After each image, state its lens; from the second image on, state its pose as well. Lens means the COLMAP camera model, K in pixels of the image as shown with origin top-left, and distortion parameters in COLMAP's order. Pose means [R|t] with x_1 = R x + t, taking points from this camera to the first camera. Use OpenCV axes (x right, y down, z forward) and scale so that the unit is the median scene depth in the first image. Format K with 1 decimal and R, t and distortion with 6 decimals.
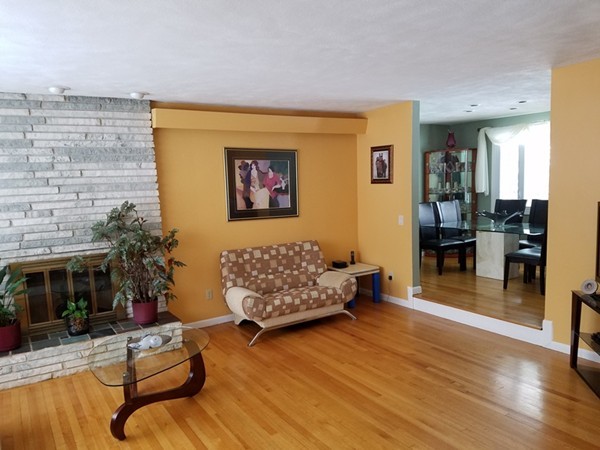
lens RADIAL K [[464.2, 0, 297.6], [0, 464.2, 244.0], [0, 0, 1]] dist [0.254182, -0.440853]
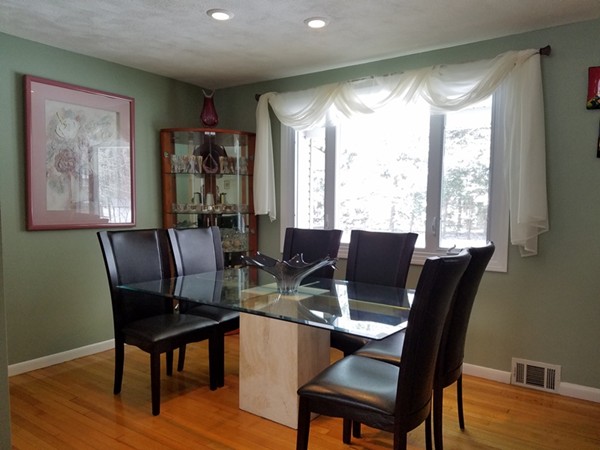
lens RADIAL K [[464.5, 0, 304.6], [0, 464.5, 236.6], [0, 0, 1]] dist [0.253254, -0.448058]
pose [[0.924067, 0.015705, 0.381908, 0.233879], [0.012505, 0.997379, -0.071271, -0.046935], [-0.382026, 0.070635, 0.921448, 0.520240]]
